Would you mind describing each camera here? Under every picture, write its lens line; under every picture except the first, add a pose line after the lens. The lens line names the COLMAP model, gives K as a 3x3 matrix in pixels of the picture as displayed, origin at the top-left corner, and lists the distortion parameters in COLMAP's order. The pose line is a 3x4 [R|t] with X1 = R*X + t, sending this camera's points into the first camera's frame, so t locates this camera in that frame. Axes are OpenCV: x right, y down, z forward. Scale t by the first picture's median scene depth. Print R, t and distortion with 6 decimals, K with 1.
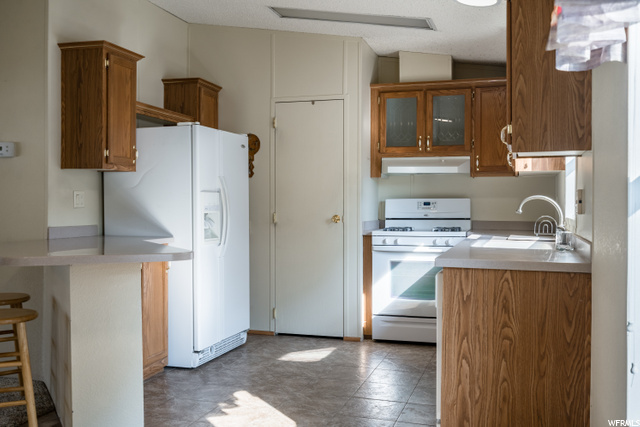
lens RADIAL K [[631.0, 0, 320.0], [0, 631.0, 213.5], [0, 0, 1]] dist [0.000807, 0.001576]
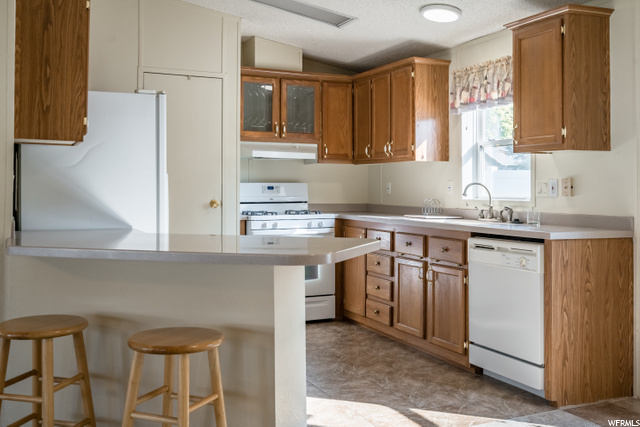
lens RADIAL K [[644.4, 0, 319.7], [0, 644.4, 180.0], [0, 0, 1]] dist [0.004597, 0.007630]
pose [[0.744301, 0.010380, 0.667764, -0.501628], [0.007289, 0.999693, -0.023665, -0.003085], [-0.667805, 0.022481, 0.743997, 0.178610]]
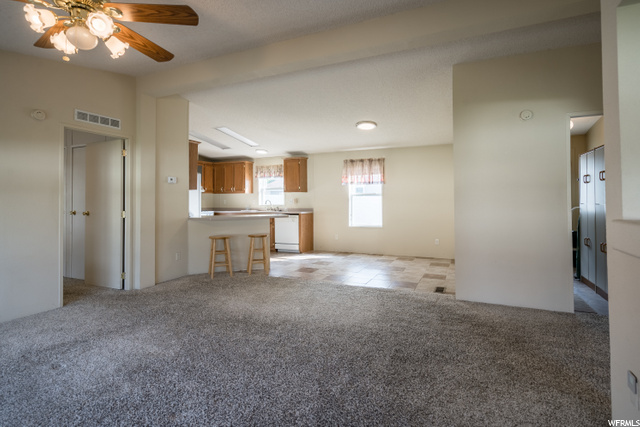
lens RADIAL K [[330.0, 0, 320.2], [0, 330.0, 194.8], [0, 0, 1]] dist [0.000094, -0.000003]
pose [[0.143128, 0.020444, 0.989493, -1.249047], [0.021660, 0.999482, -0.023783, -0.001640], [-0.989467, 0.024836, 0.142611, 0.223801]]
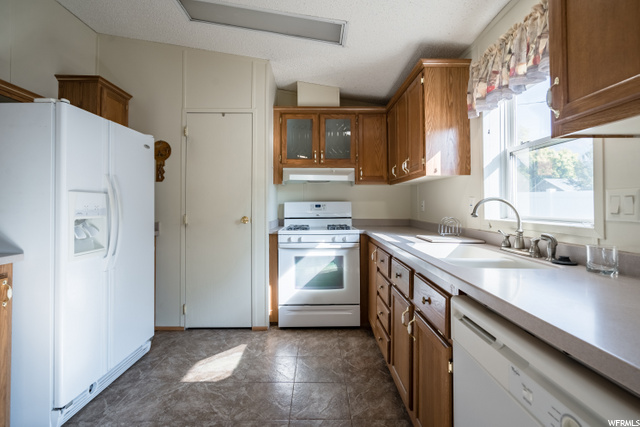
lens RADIAL K [[296.6, 0, 319.4], [0, 296.6, 200.6], [0, 0, 1]] dist [-0.001130, 0.000127]
pose [[0.951321, 0.002856, 0.308189, -0.010769], [0.006823, 0.999517, -0.030325, -0.008593], [-0.308127, 0.030951, 0.950842, 0.466046]]
